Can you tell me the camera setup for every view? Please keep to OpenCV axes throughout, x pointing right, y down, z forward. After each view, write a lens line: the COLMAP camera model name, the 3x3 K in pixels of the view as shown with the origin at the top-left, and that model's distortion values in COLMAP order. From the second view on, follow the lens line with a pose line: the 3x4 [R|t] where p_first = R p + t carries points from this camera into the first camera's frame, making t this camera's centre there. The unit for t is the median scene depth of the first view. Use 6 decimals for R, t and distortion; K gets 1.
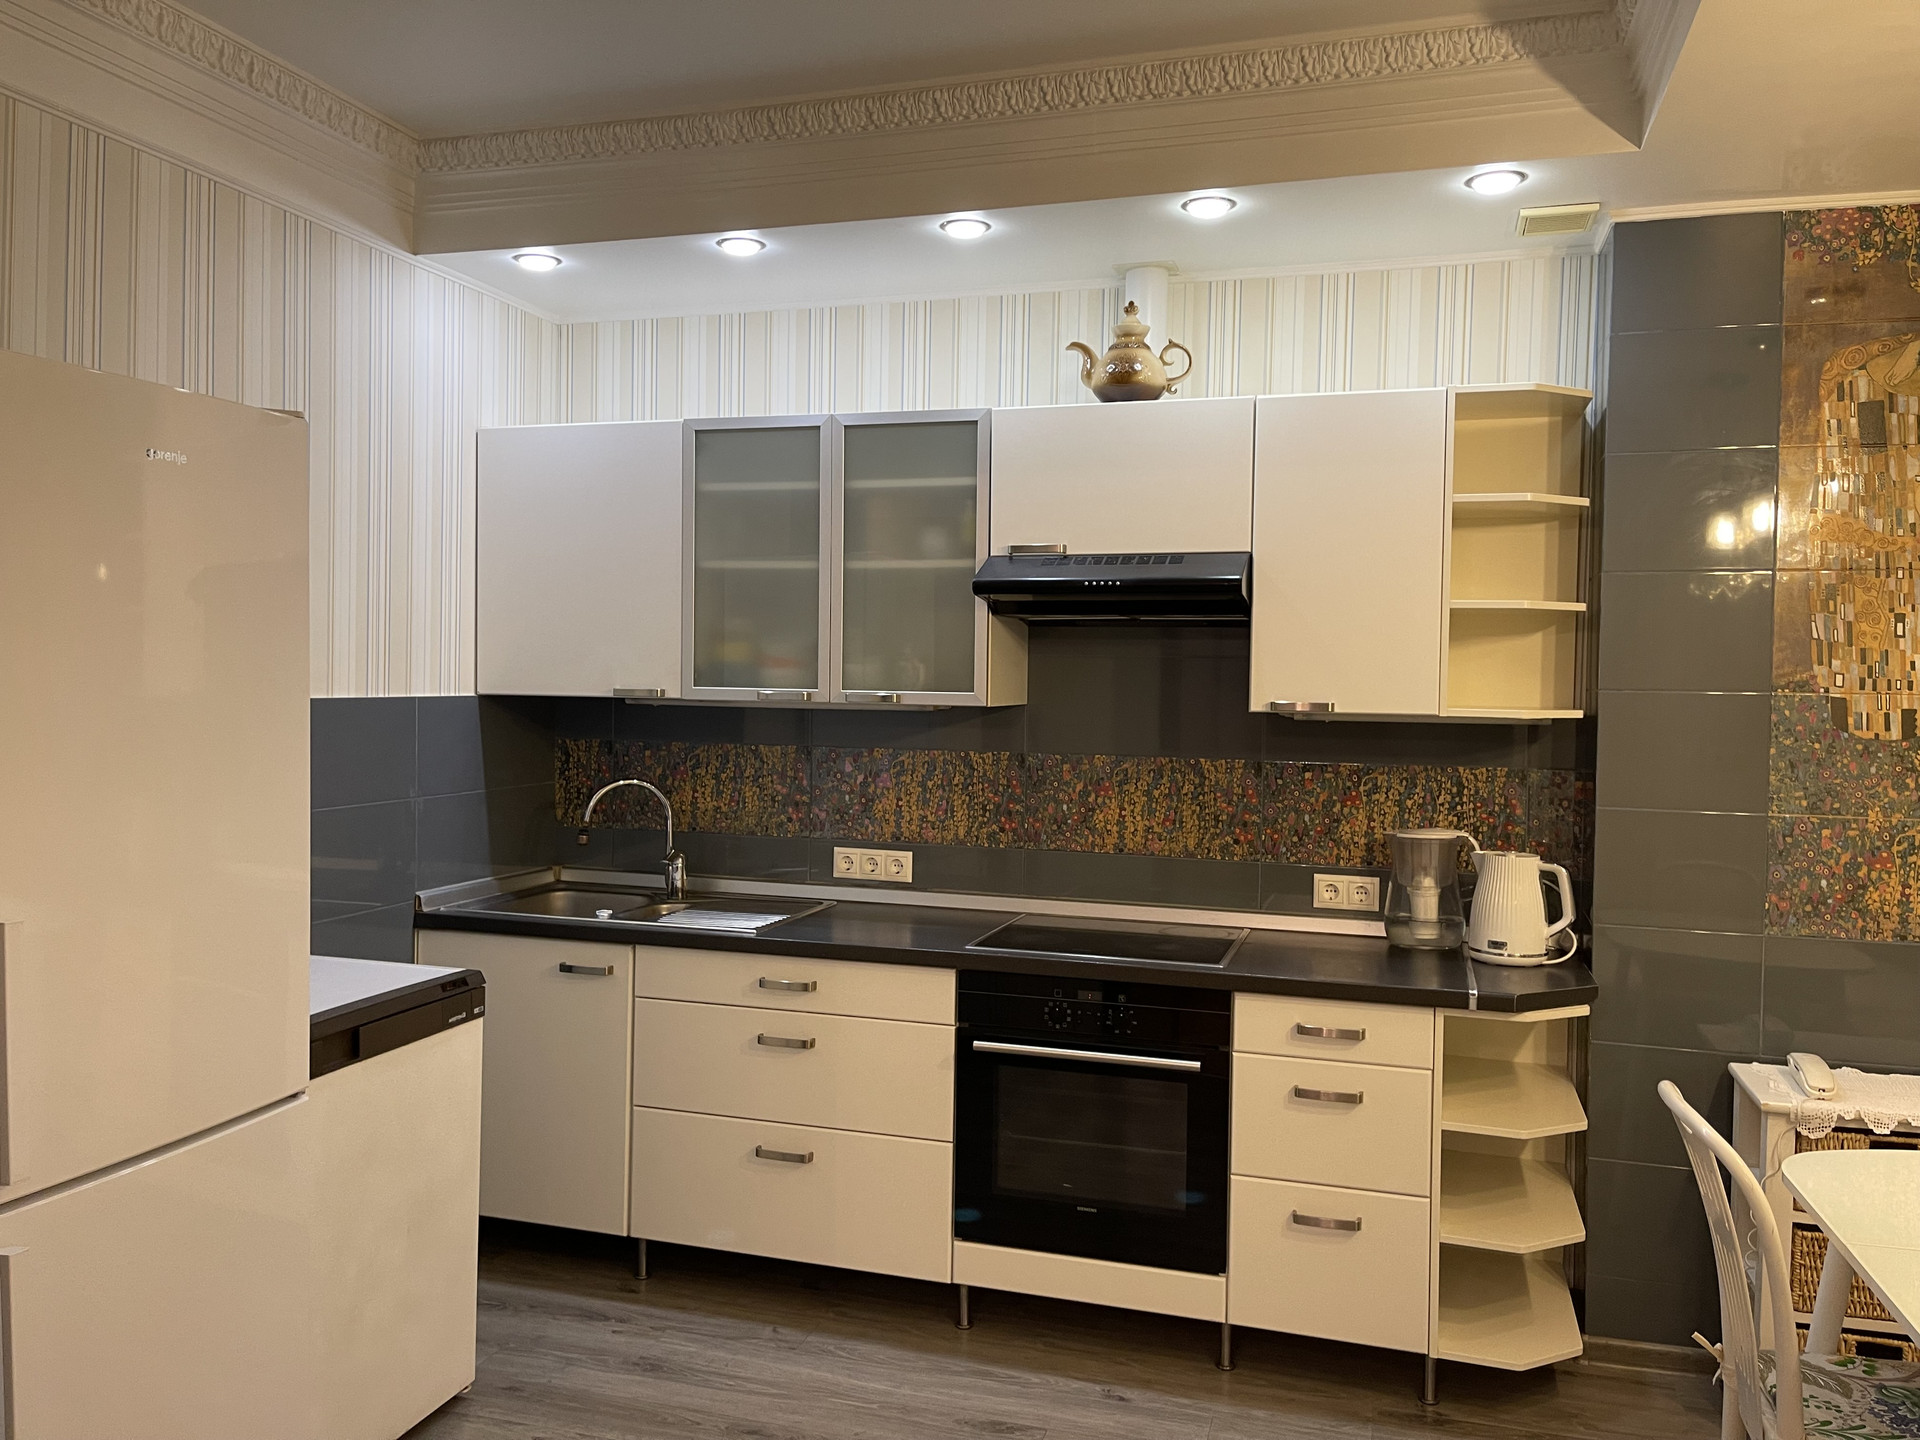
lens RADIAL K [[1437.2, 0, 964.7], [0, 1437.2, 745.4], [0, 0, 1]] dist [0.076720, -0.104692]
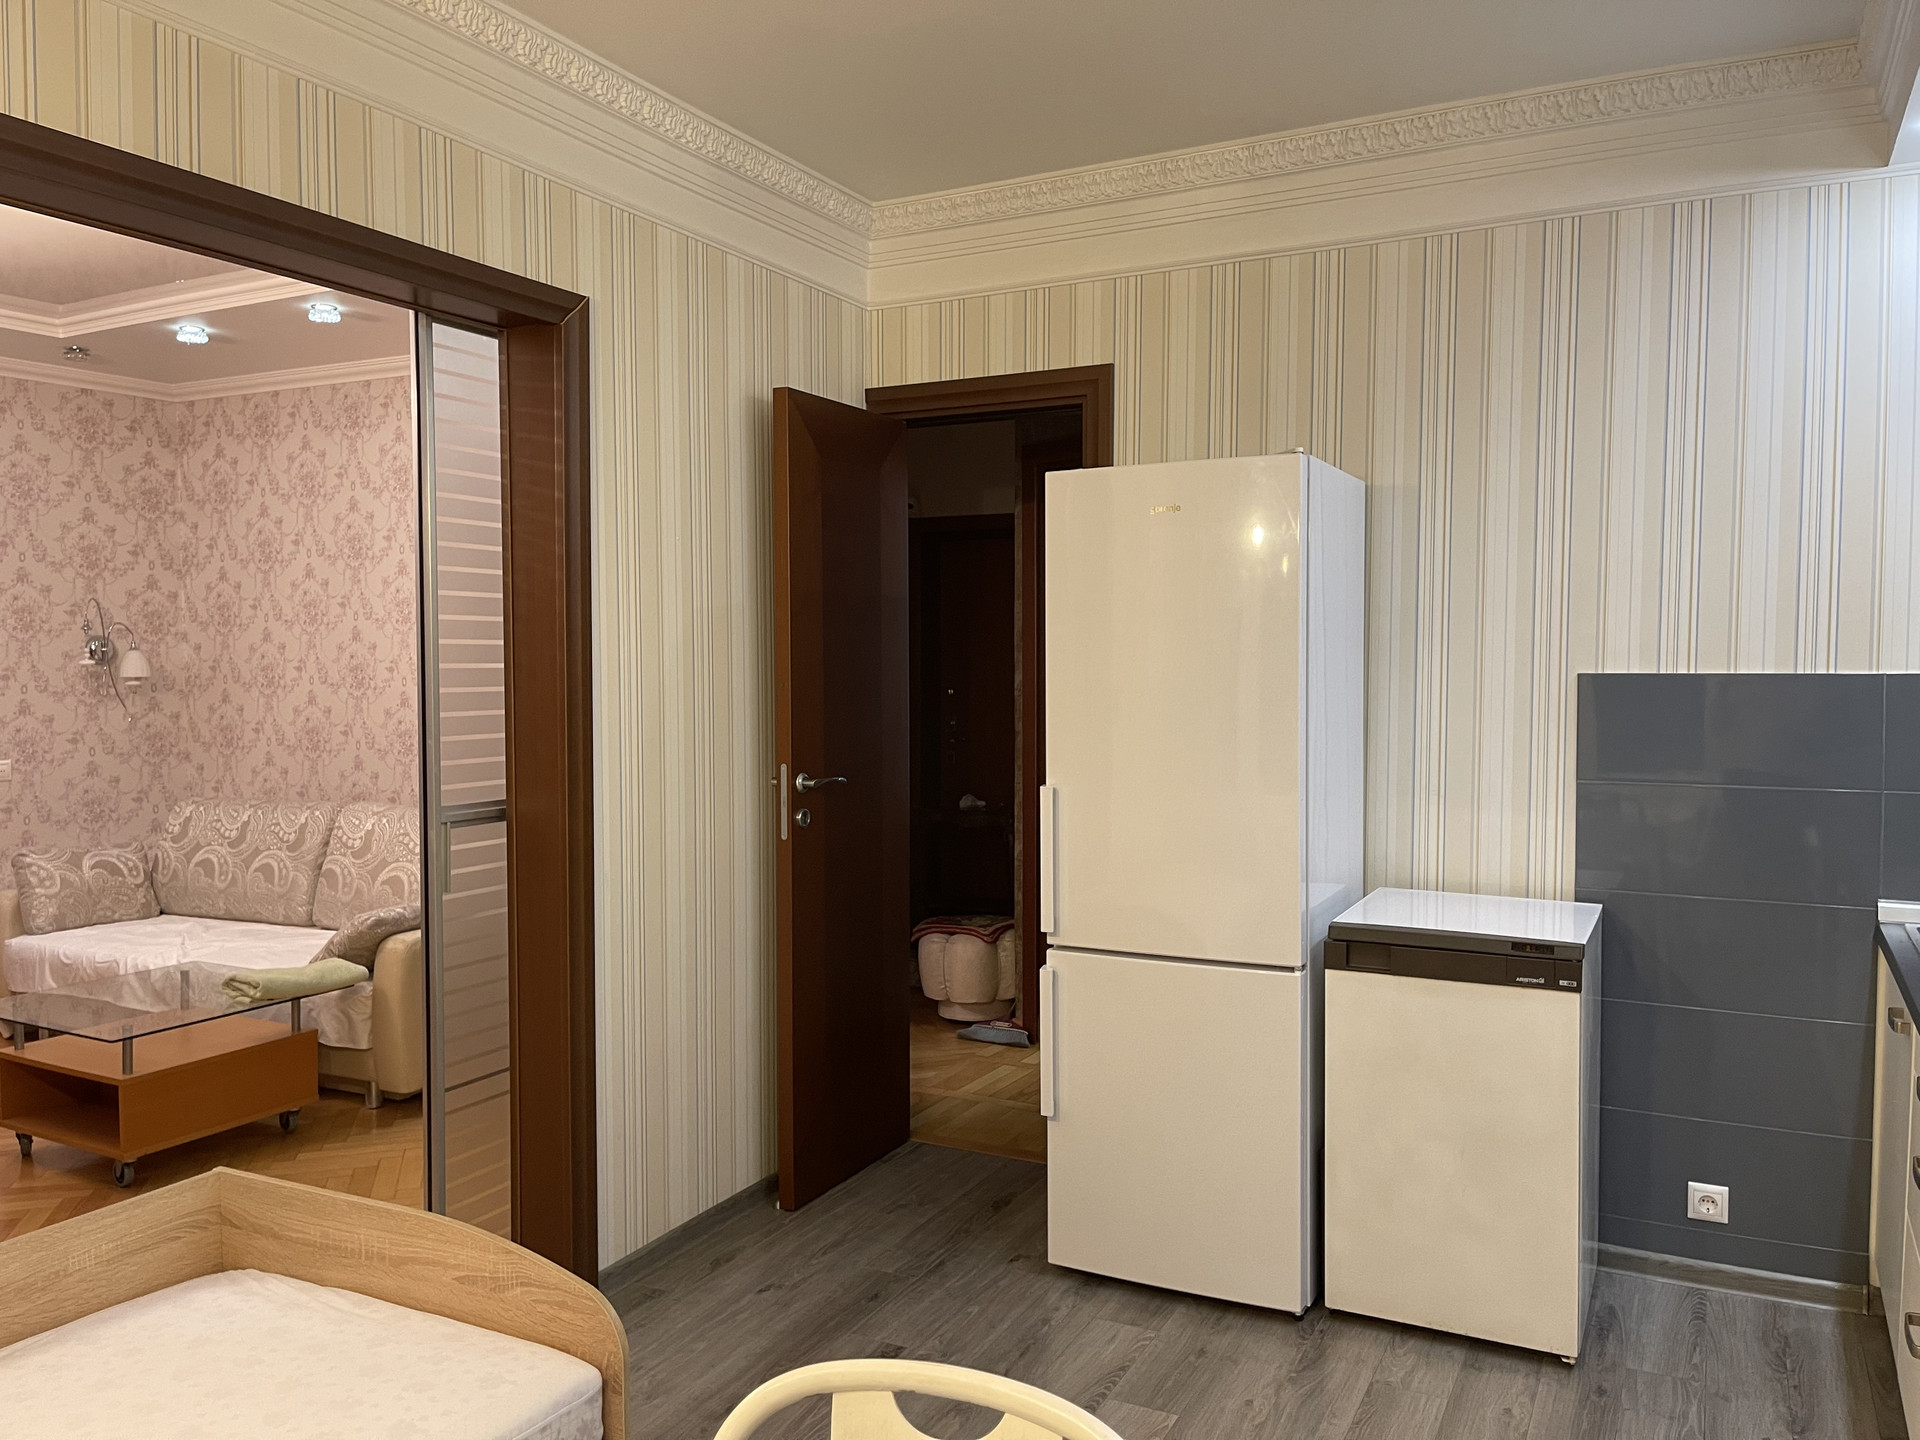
lens RADIAL K [[1450.9, 0, 969.8], [0, 1450.9, 725.8], [0, 0, 1]] dist [0.077689, -0.085241]
pose [[-0.179879, 0.031335, -0.983190, 0.229886], [-0.041298, 0.998371, 0.039375, -0.005289], [0.982821, 0.047686, -0.178292, 0.243237]]
